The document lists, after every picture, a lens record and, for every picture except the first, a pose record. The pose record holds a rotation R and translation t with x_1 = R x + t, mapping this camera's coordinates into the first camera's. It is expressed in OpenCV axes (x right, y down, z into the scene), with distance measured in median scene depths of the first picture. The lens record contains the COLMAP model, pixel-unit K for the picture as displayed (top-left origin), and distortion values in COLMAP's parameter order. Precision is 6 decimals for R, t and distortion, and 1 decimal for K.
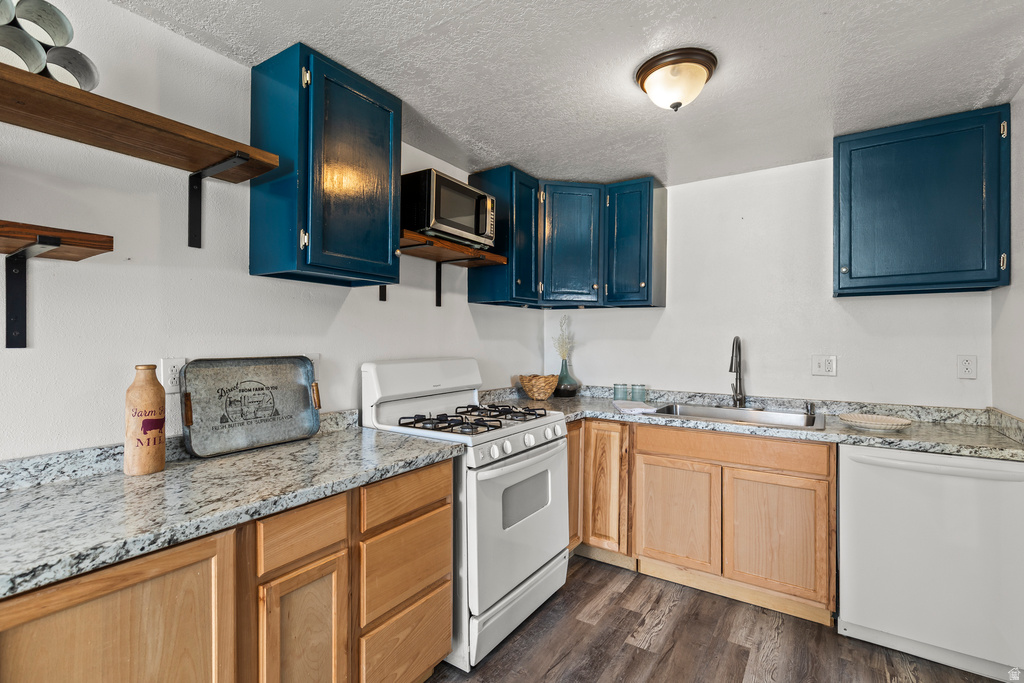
lens RADIAL K [[473.0, 0, 512.0], [0, 473.0, 341.5], [0, 0, 1]] dist [0.007422, -0.001096]
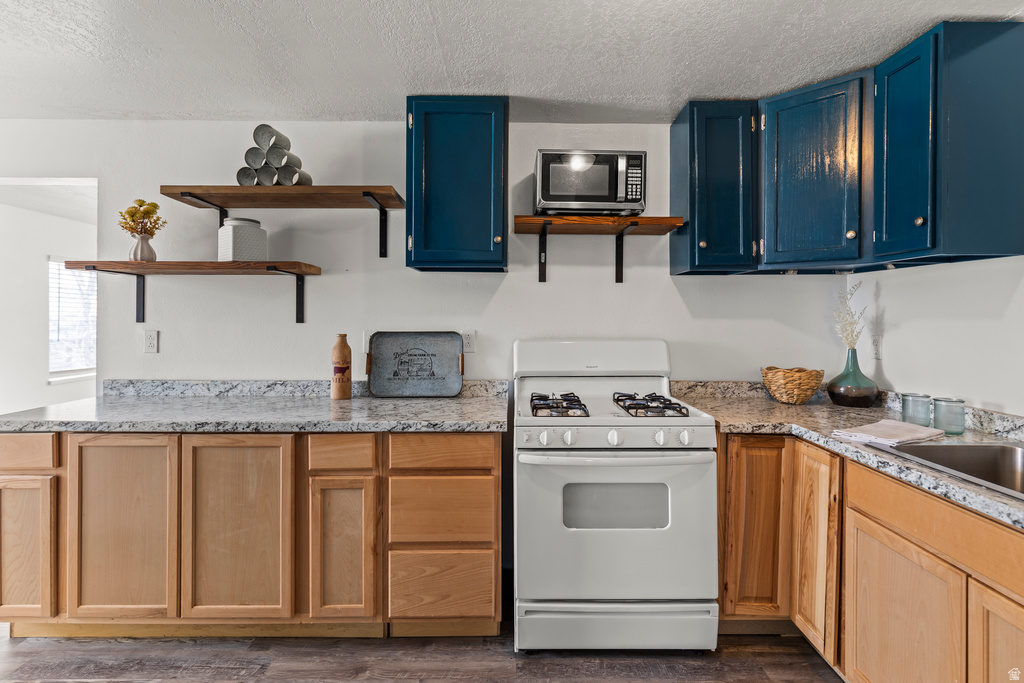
lens RADIAL K [[498.1, 0, 517.1], [0, 498.1, 318.7], [0, 0, 1]] dist [0.001760, -0.000858]
pose [[0.560075, -0.000370, -0.828442, 0.627550], [-0.002915, 0.999993, -0.002417, -0.000848], [0.828437, 0.003769, 0.560069, 0.333895]]
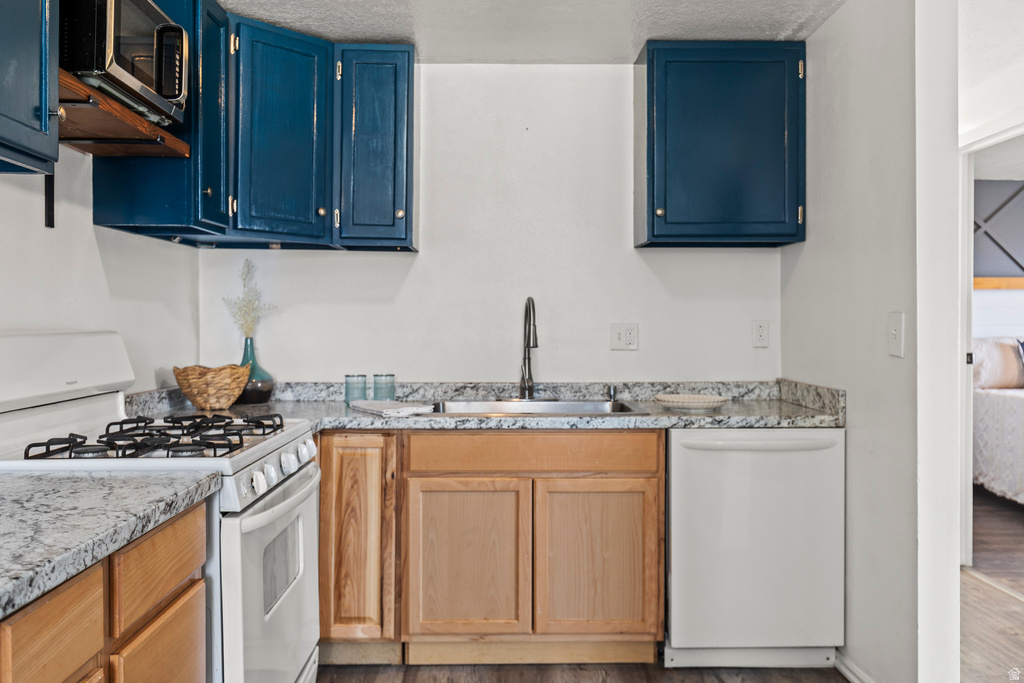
lens RADIAL K [[847.8, 0, 510.4], [0, 847.8, 335.7], [0, 0, 1]] dist [0.007113, -0.006094]
pose [[0.822603, -0.010595, 0.568517, -0.309155], [0.003718, 0.999905, 0.013255, 0.034853], [-0.568604, -0.008790, 0.822565, -0.018484]]
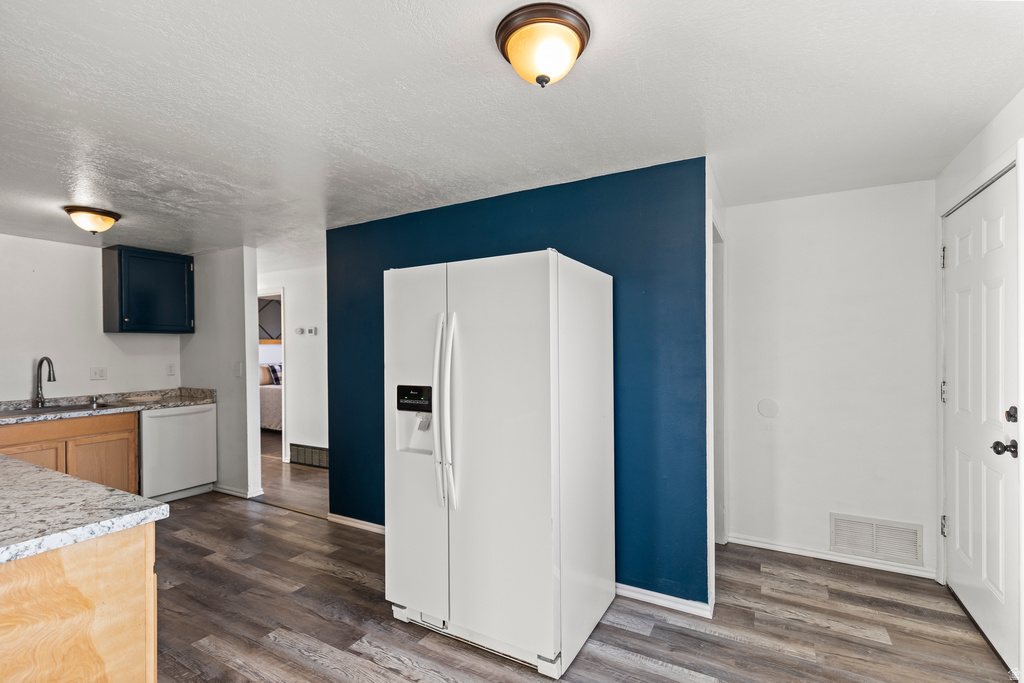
lens RADIAL K [[461.6, 0, 516.3], [0, 461.6, 348.9], [0, 0, 1]] dist [-0.000558, -0.000148]
pose [[-0.081175, -0.003316, 0.996694, -1.218252], [0.009572, 0.999946, 0.004106, -0.031343], [-0.996654, 0.009874, -0.081139, -0.363172]]
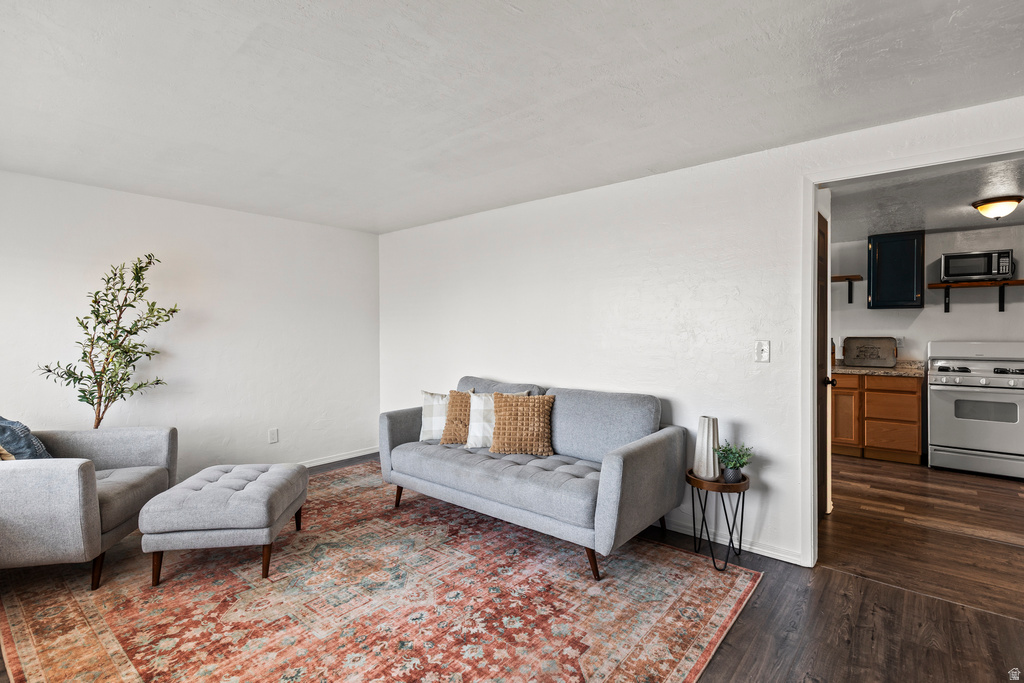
lens RADIAL K [[495.4, 0, 509.3], [0, 495.4, 334.9], [0, 0, 1]] dist [0.001806, -0.000434]
pose [[-0.114530, 0.005632, -0.993404, 2.171487], [0.000545, 0.999984, 0.005606, 0.000510], [0.993420, 0.000101, -0.114531, -0.689839]]
